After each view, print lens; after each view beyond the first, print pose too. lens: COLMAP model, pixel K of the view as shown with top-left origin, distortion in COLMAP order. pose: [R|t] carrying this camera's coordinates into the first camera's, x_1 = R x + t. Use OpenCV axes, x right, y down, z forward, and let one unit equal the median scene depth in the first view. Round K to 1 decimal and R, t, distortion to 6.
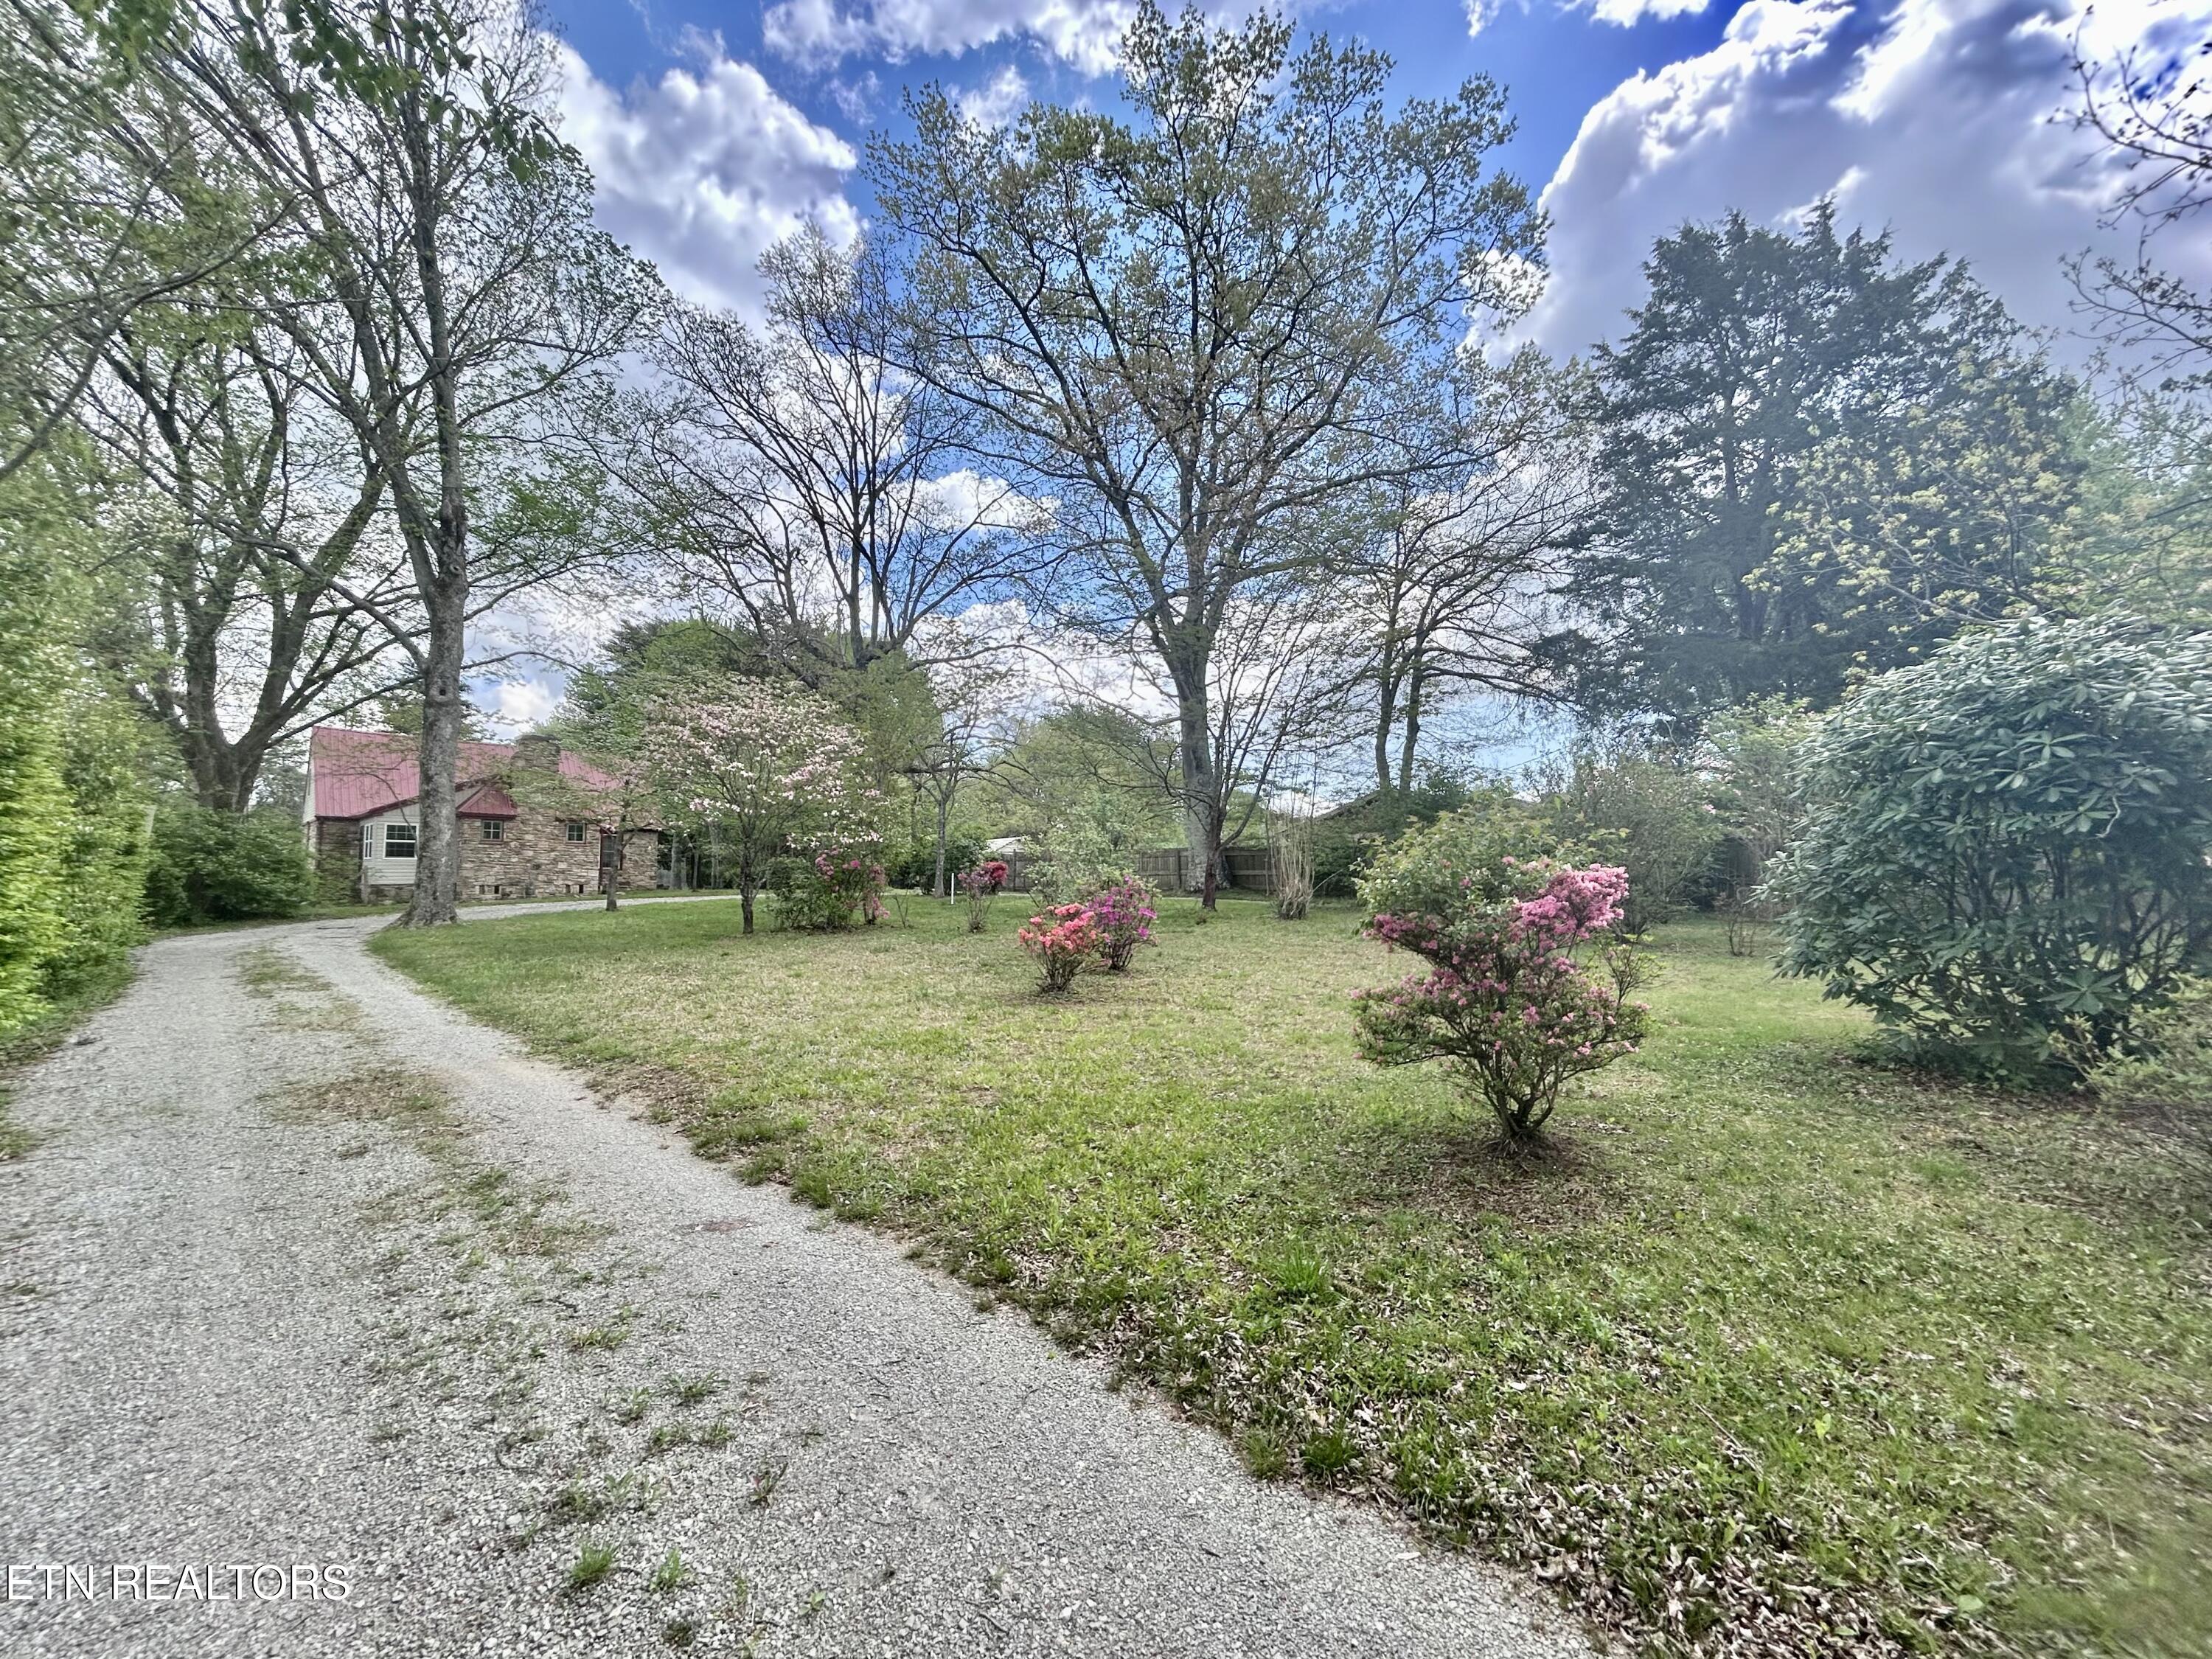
lens RADIAL K [[944.5, 0, 1109.6], [0, 944.5, 825.6], [0, 0, 1]] dist [0.001140, -0.000804]
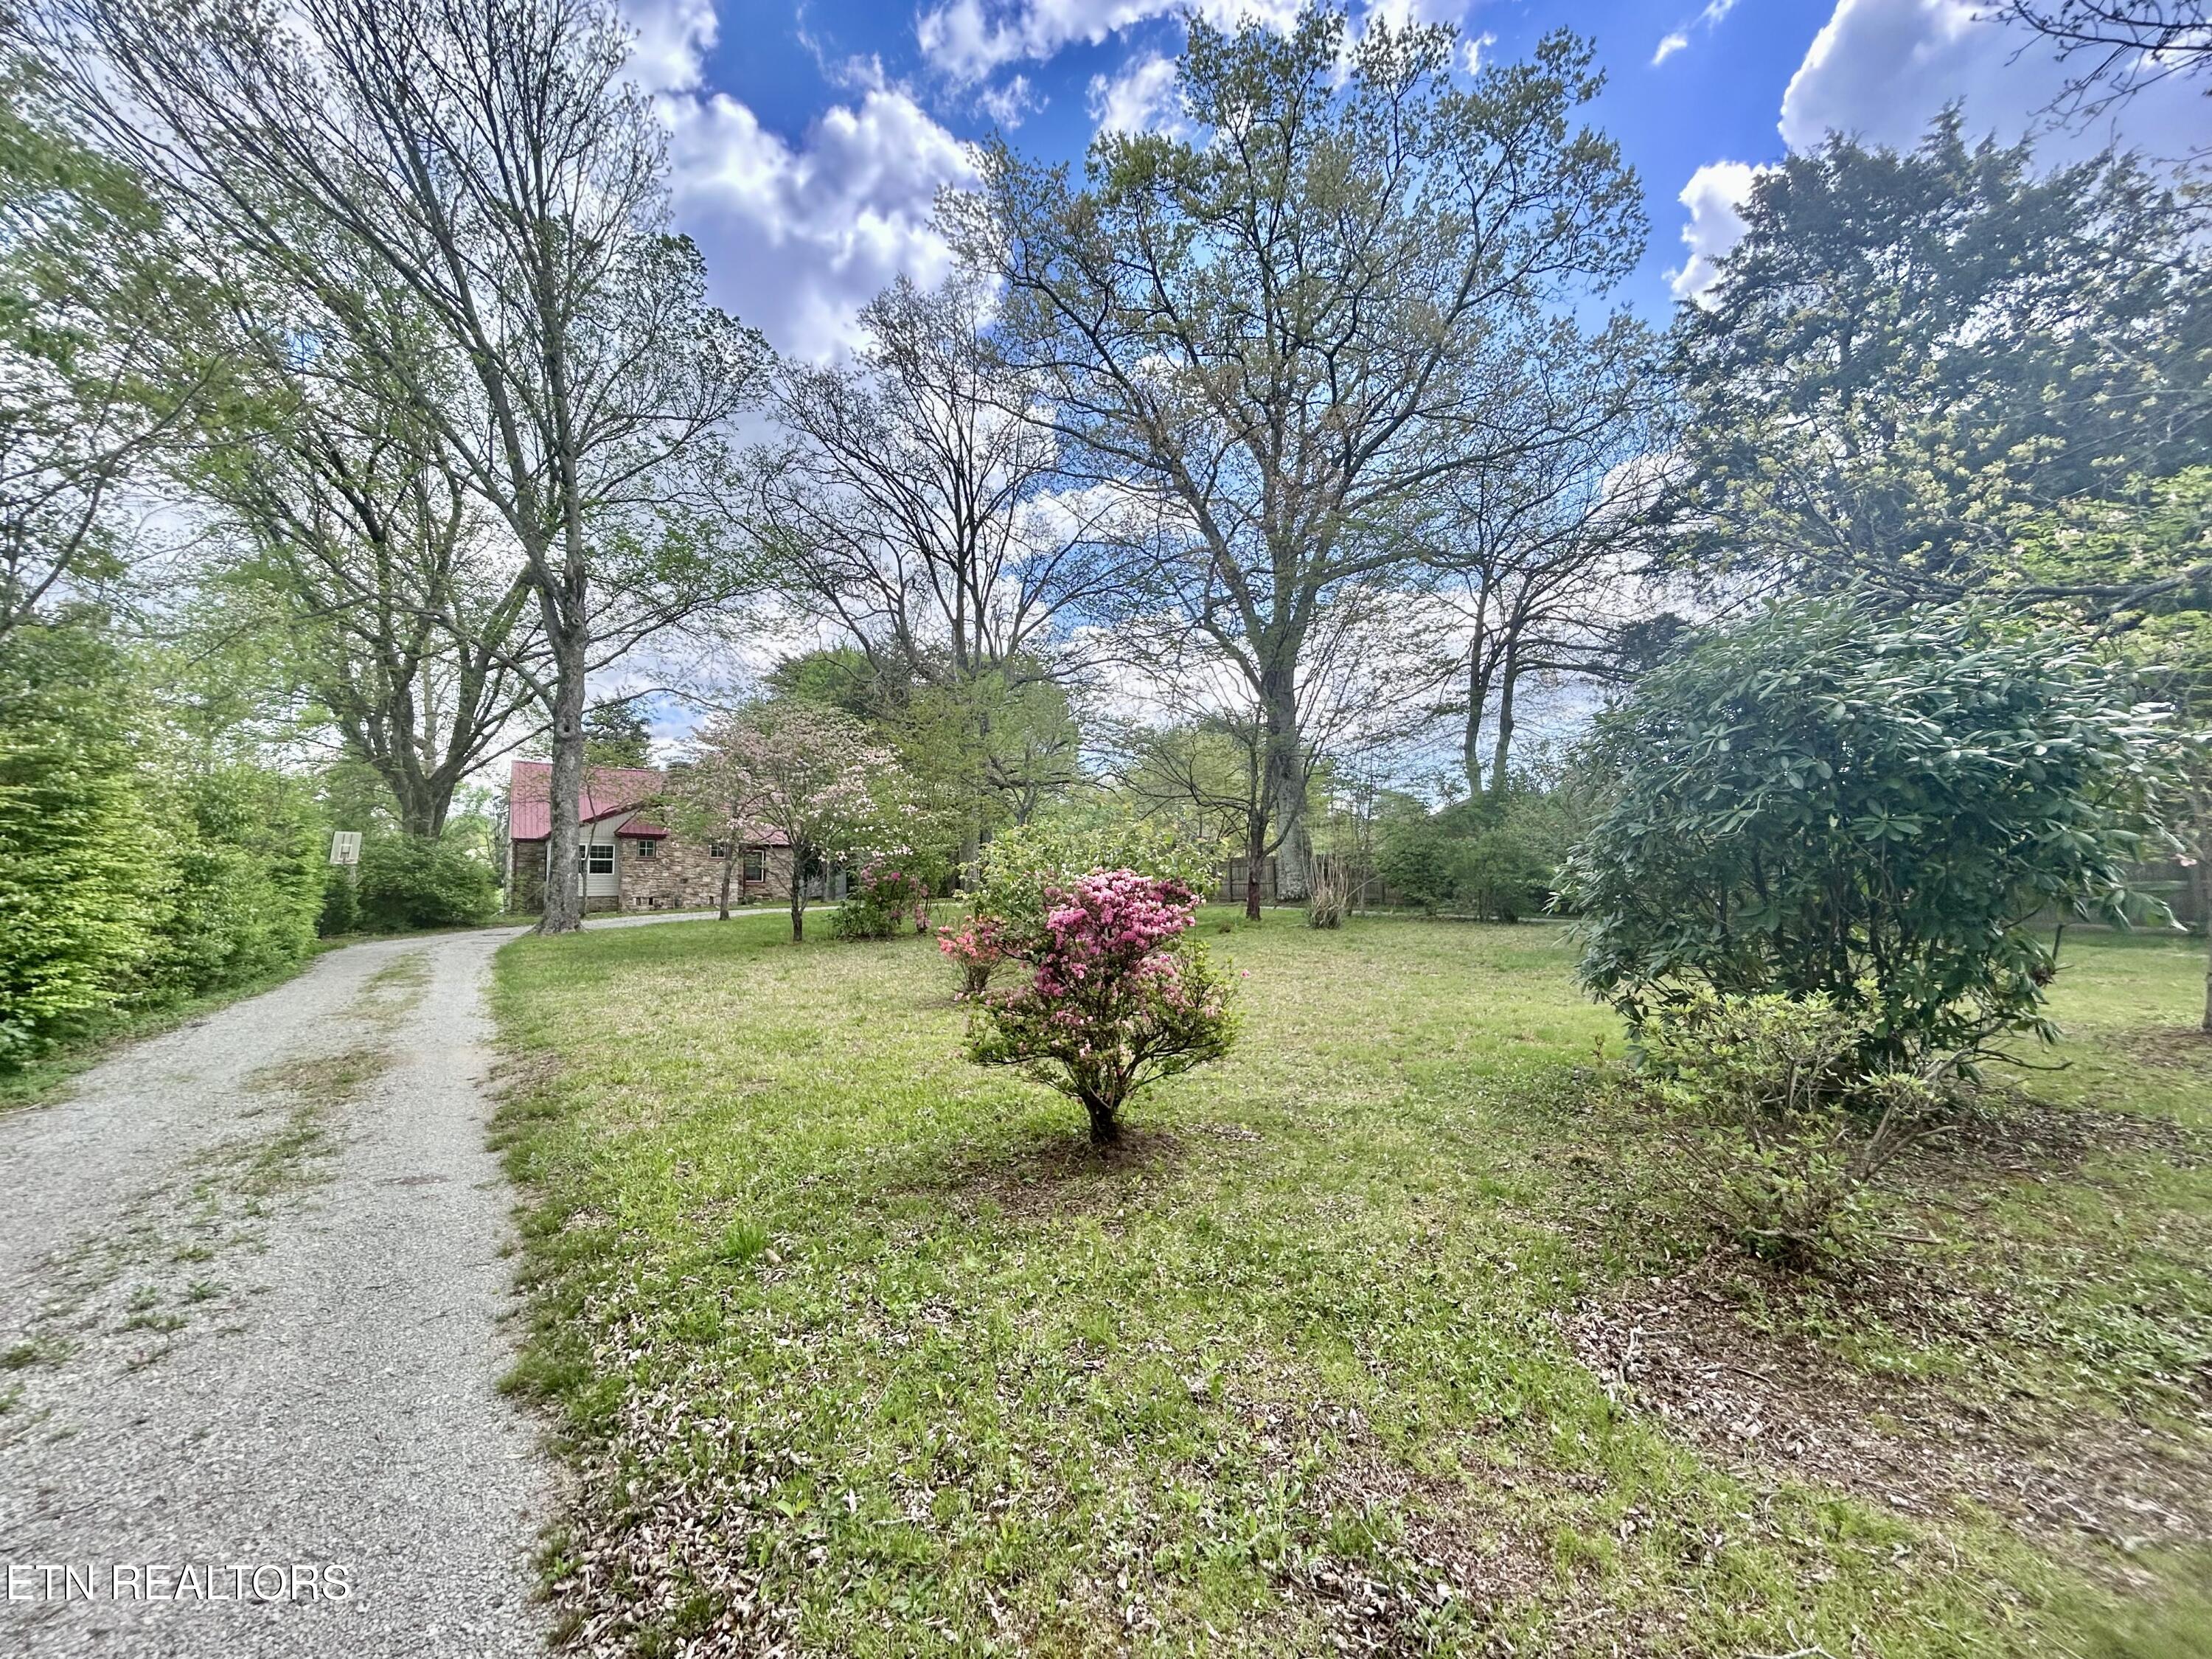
lens RADIAL K [[944.5, 0, 1103.9], [0, 944.5, 825.9], [0, 0, 1]] dist [0.001140, -0.000804]
pose [[0.982663, -0.019452, -0.184378, 0.097590], [0.017753, 0.999783, -0.010860, 0.000121], [0.184550, 0.007399, 0.982795, -0.001802]]
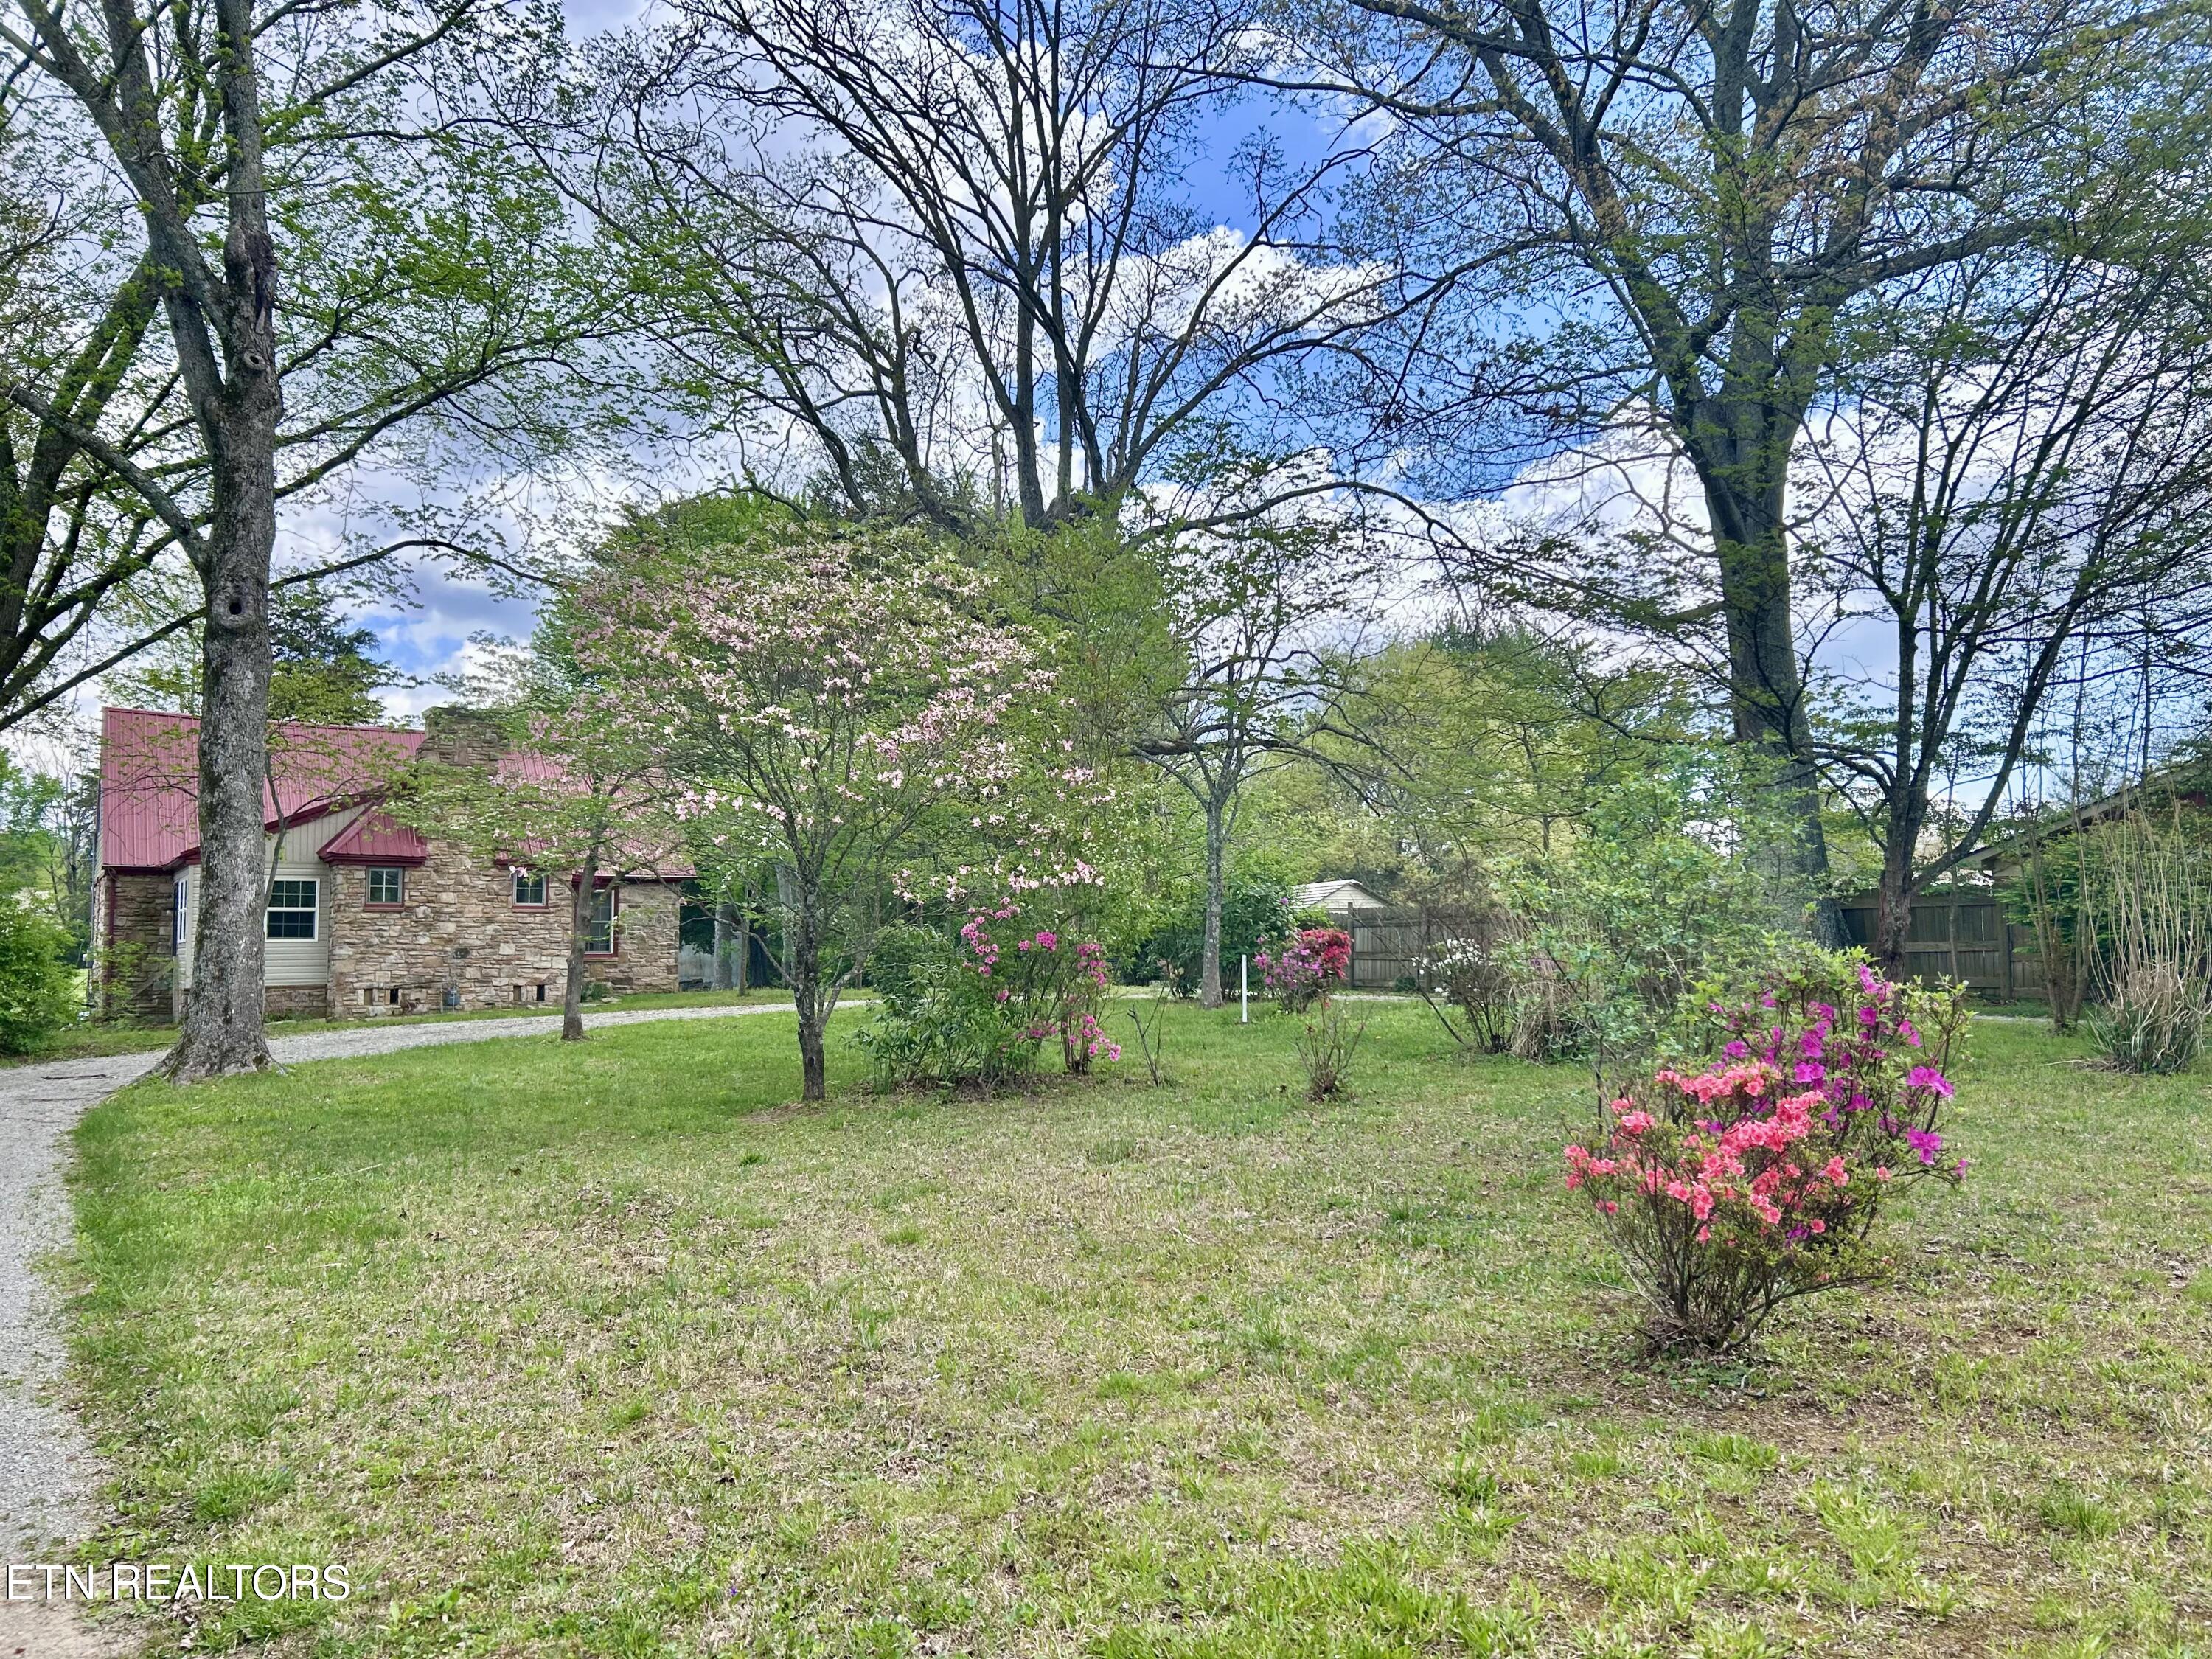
lens RADIAL K [[1719.4, 0, 1116.6], [0, 1719.4, 816.4], [0, 0, 1]] dist [0.029513, -0.005695]
pose [[0.976694, -0.030436, -0.212469, -0.040721], [0.024719, 0.999259, -0.029513, 0.005617], [0.213209, 0.023573, 0.976722, 0.142153]]
